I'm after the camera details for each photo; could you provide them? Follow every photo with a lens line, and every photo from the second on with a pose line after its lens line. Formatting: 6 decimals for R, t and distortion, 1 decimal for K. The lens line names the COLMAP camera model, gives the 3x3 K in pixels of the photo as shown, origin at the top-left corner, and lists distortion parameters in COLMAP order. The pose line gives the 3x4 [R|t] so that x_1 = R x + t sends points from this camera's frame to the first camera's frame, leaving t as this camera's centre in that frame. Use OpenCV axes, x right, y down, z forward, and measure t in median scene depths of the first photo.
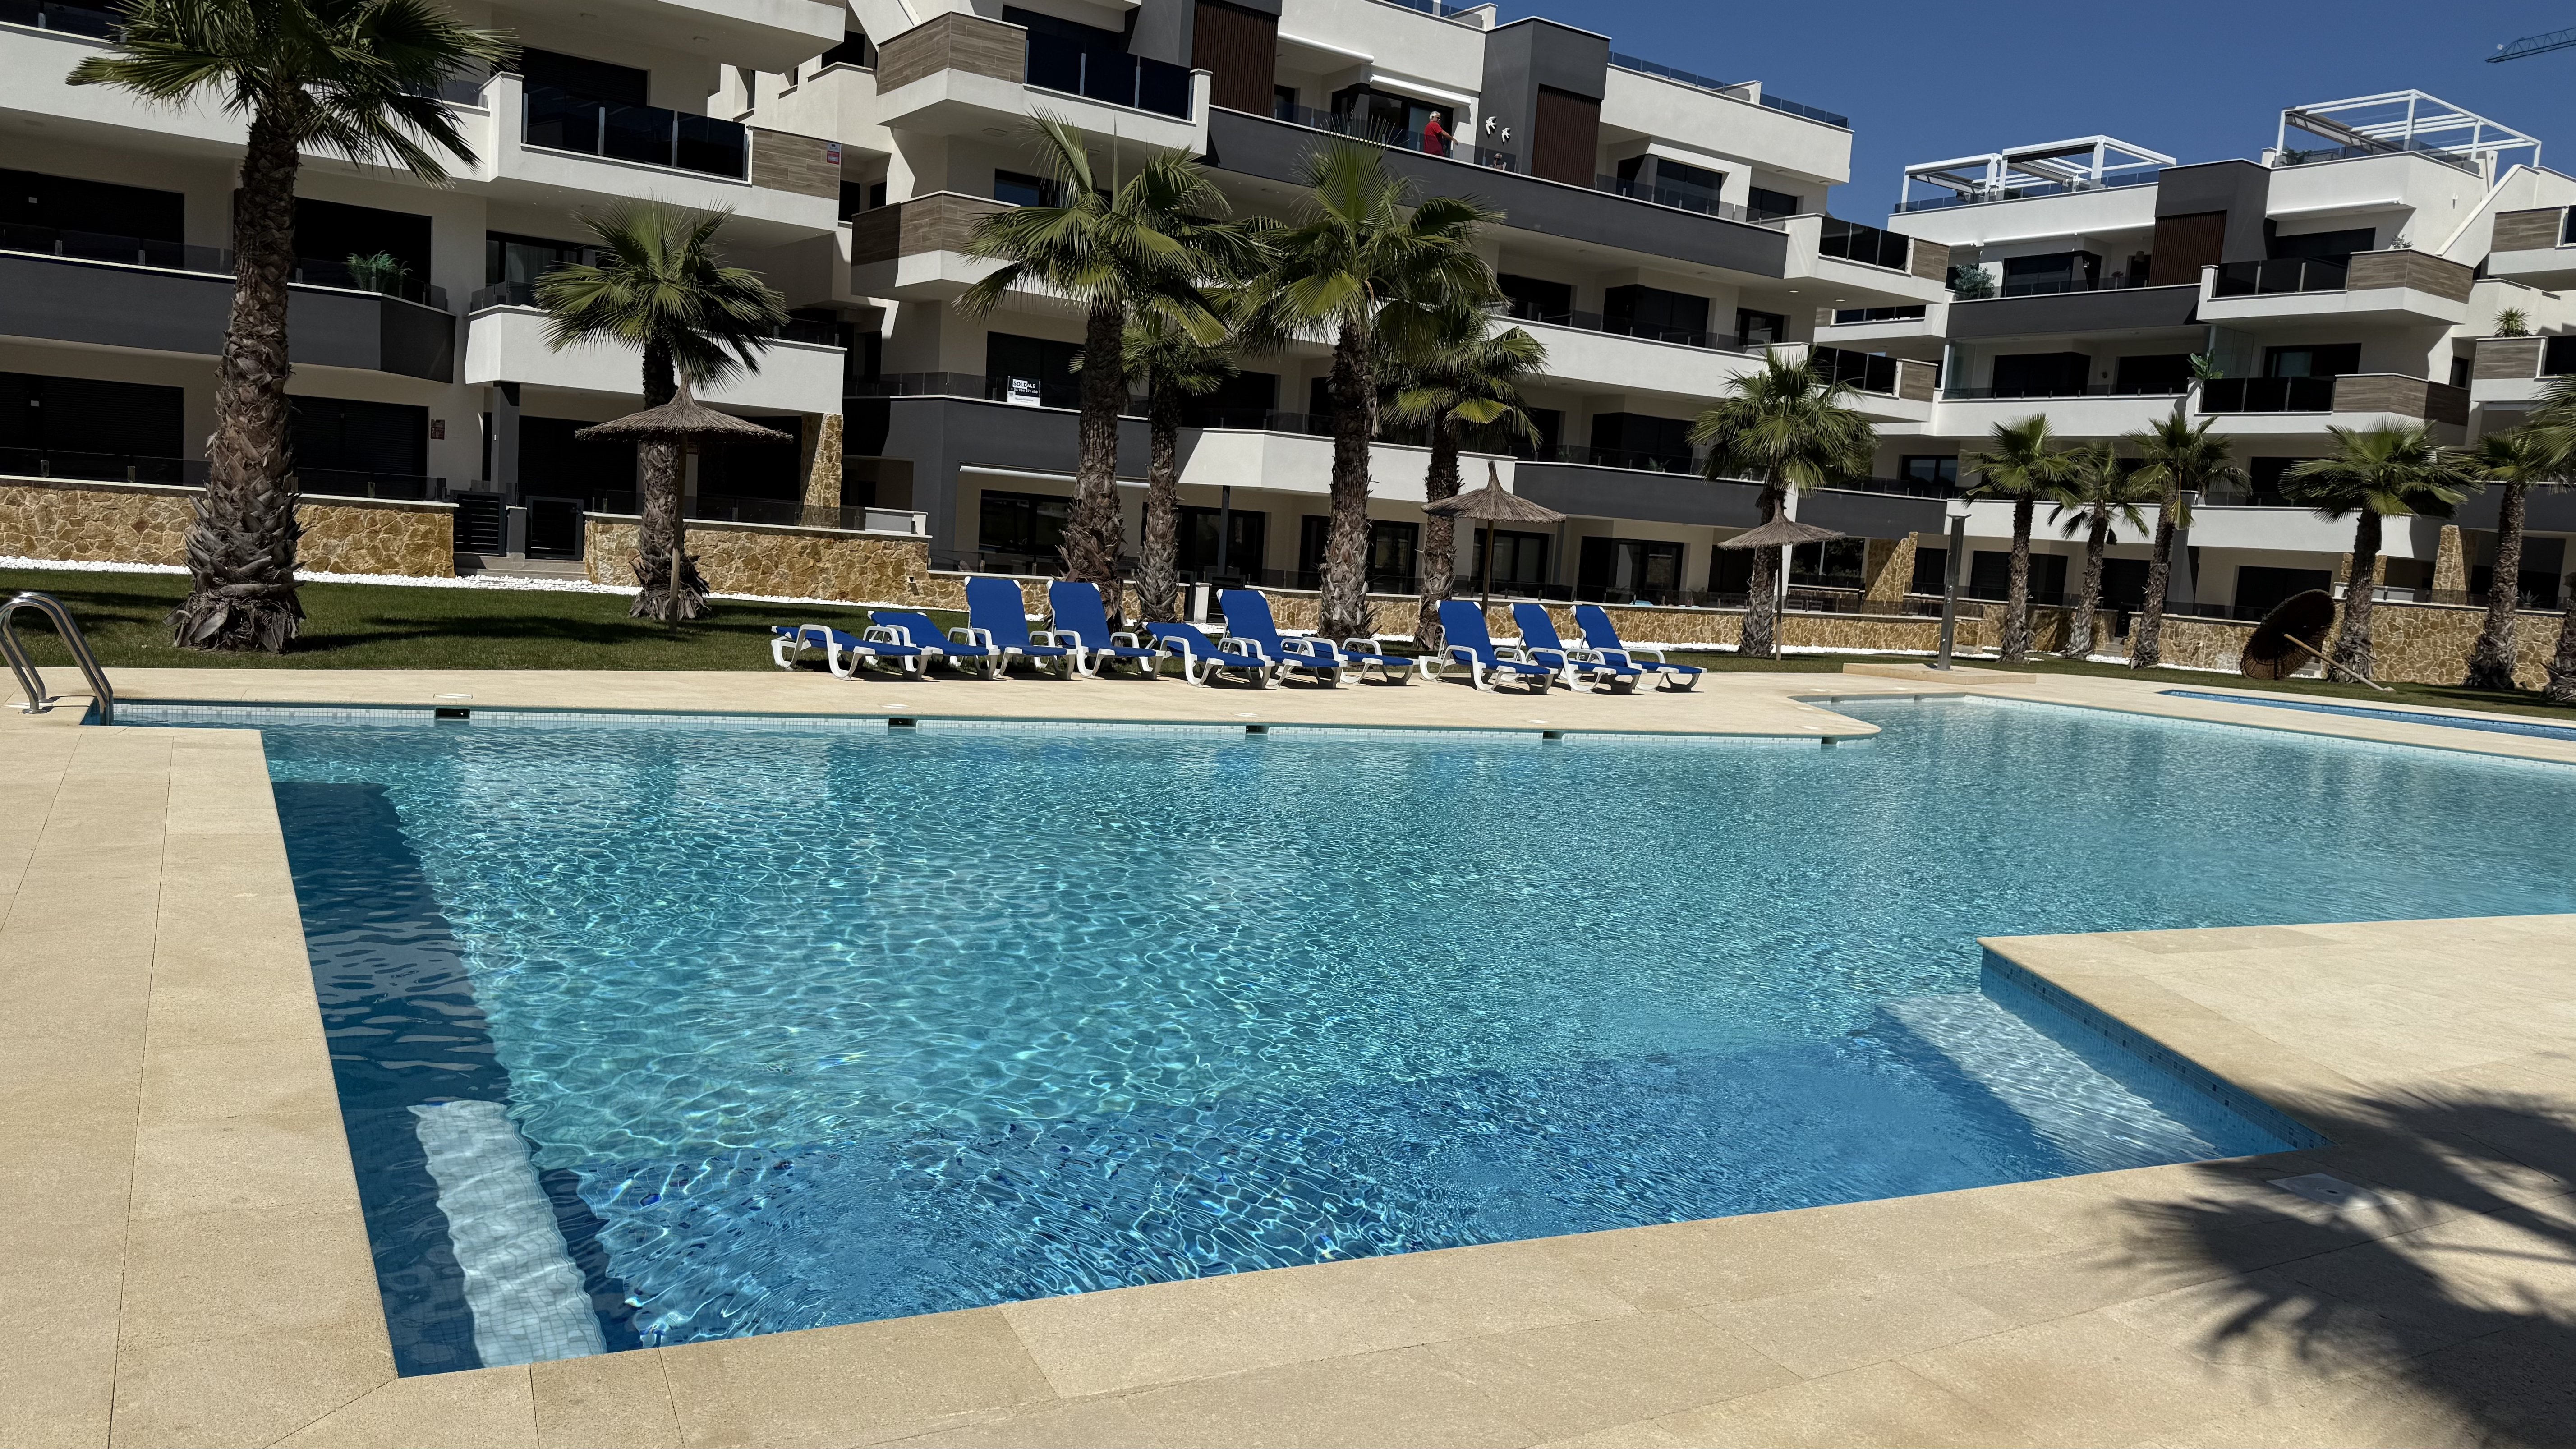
lens RADIAL K [[1797.0, 0, 1288.0], [0, 1797.0, 724.5], [0, 0, 1]] dist [0.058410, -0.076238]
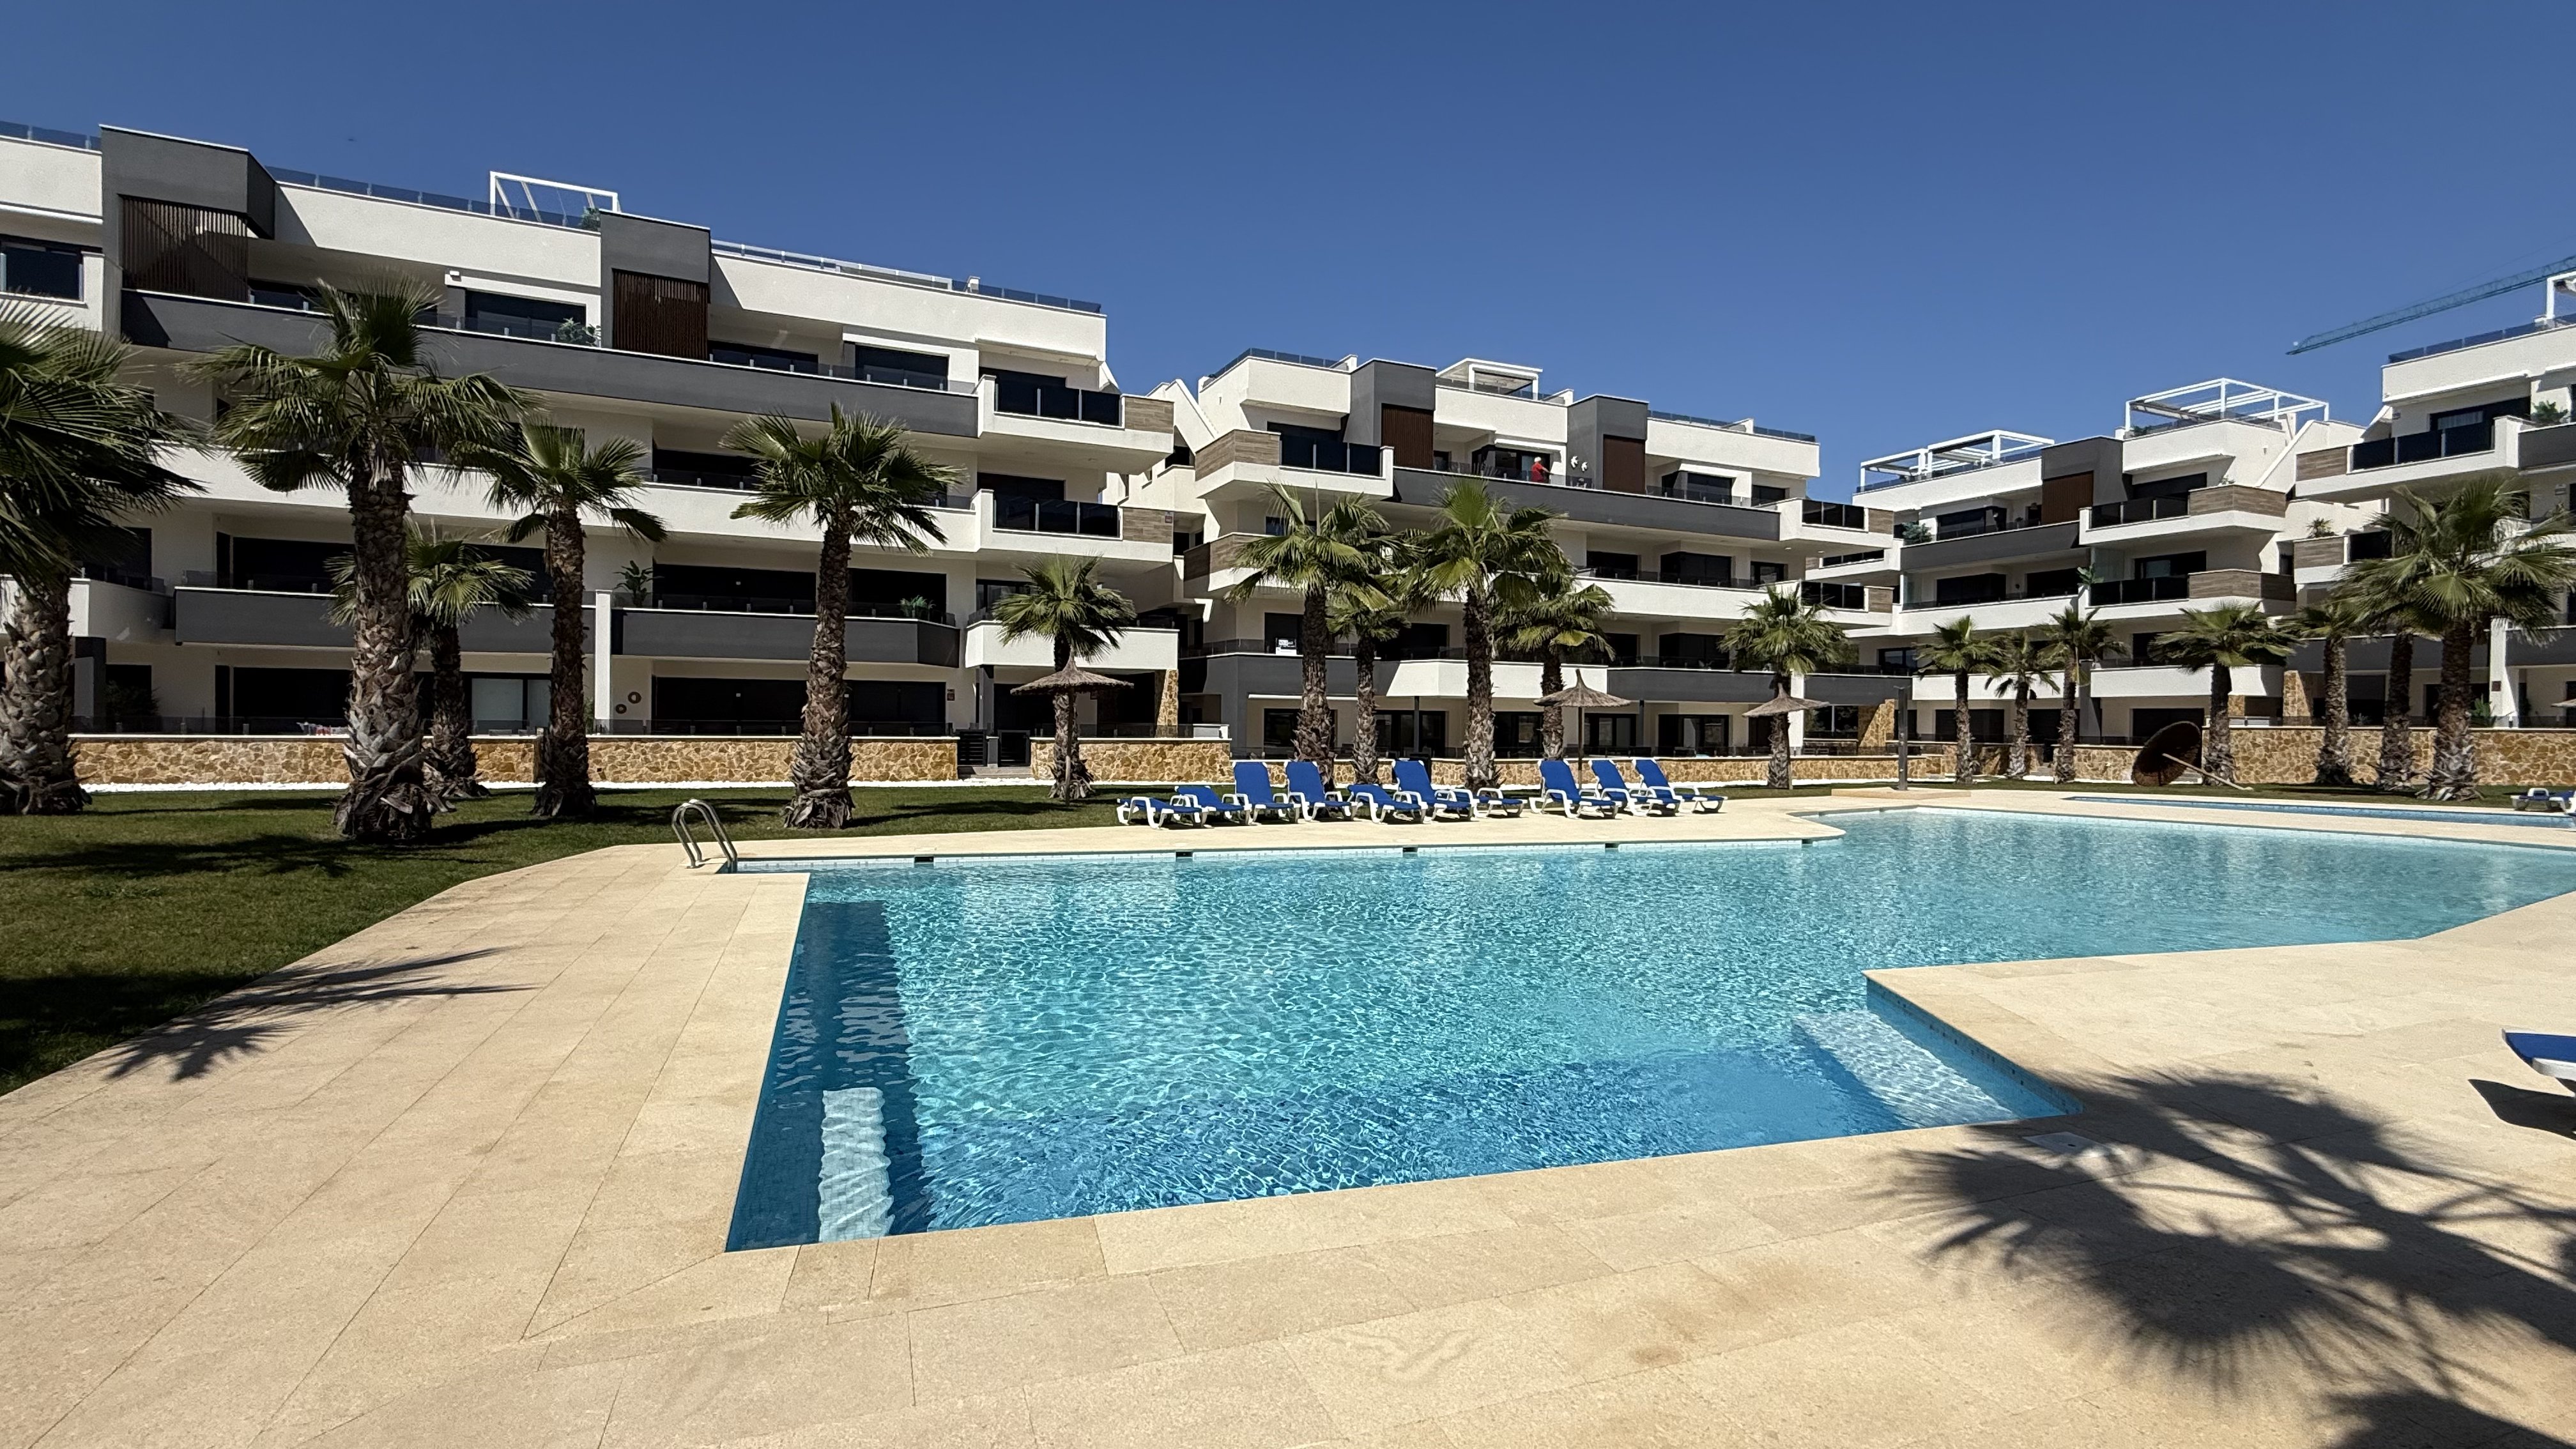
lens RADIAL K [[1141.9, 0, 1288.0], [0, 1141.9, 724.5], [0, 0, 1]] dist [0.000569, 0.000085]
pose [[0.984635, -0.059735, -0.164088, 0.022345], [0.041140, 0.992574, -0.114471, 0.001878], [0.169707, 0.105962, 0.979781, 0.000758]]
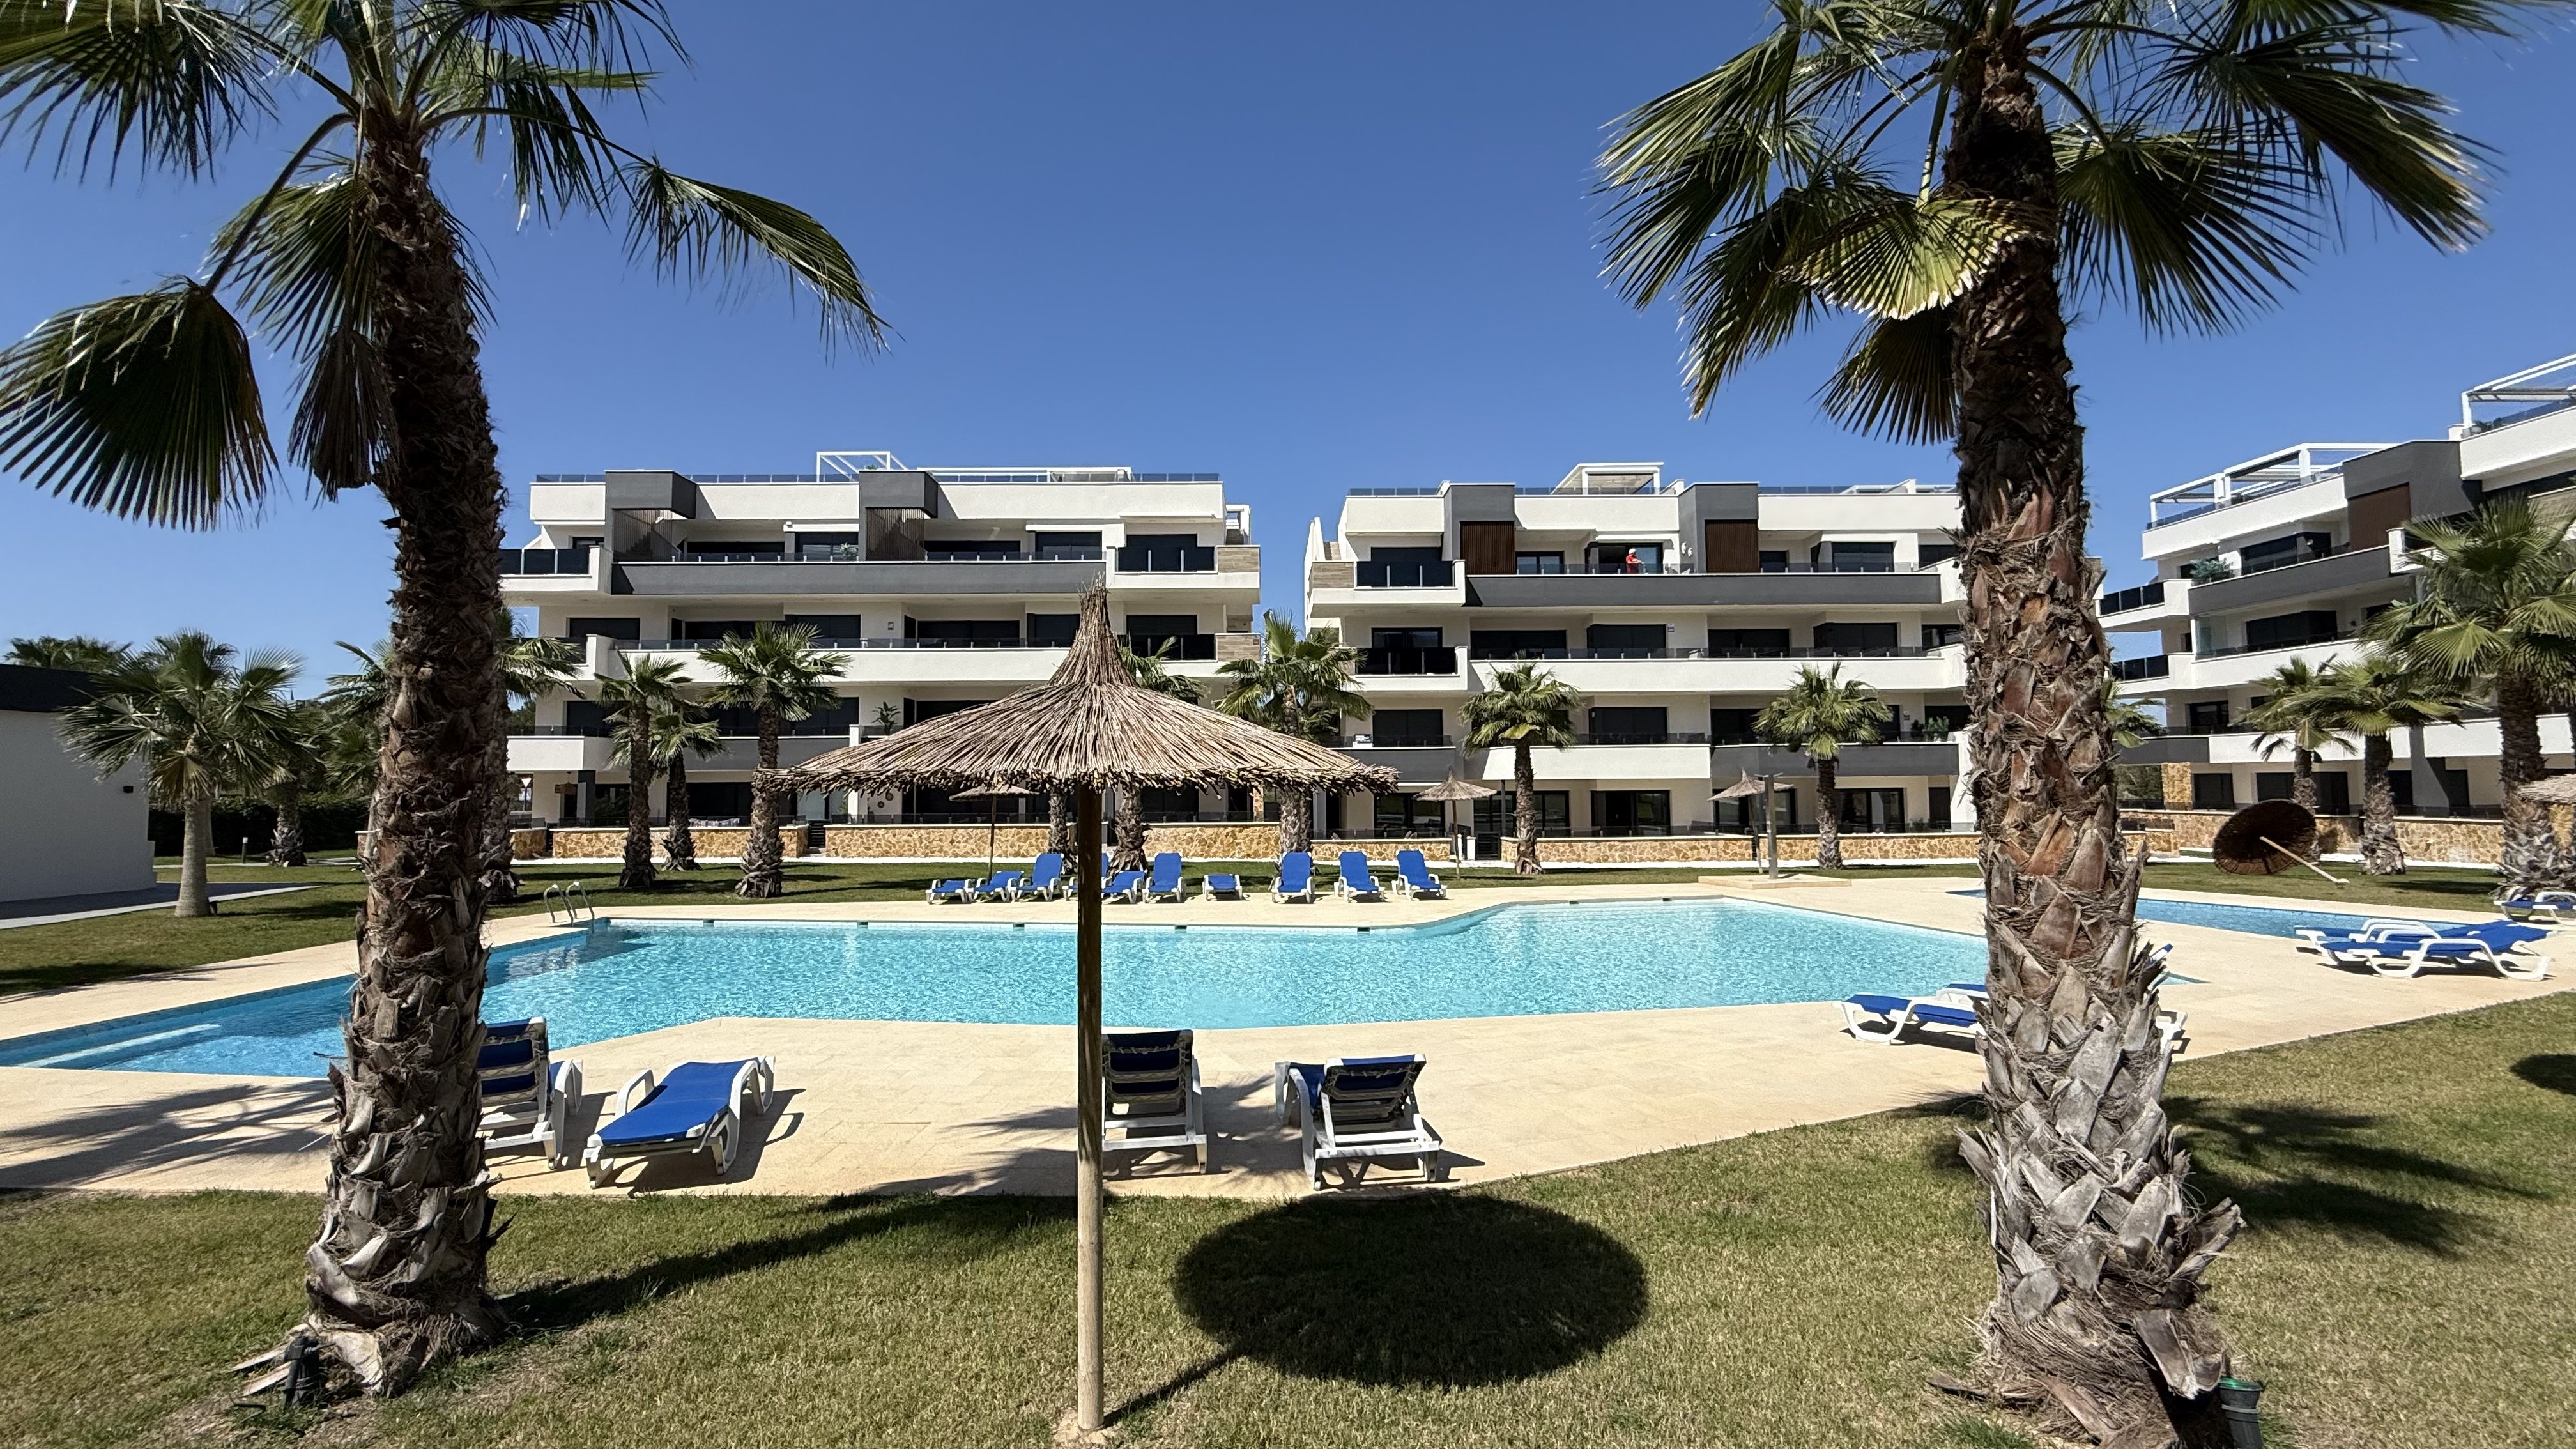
lens RADIAL K [[1047.7, 0, 1288.0], [0, 1047.7, 724.5], [0, 0, 1]] dist [0.001118, 0.000217]
pose [[0.836370, -0.110150, -0.536984, 0.449596], [0.008974, 0.982223, -0.187503, 0.002302], [0.548092, 0.152003, 0.822491, 0.063304]]
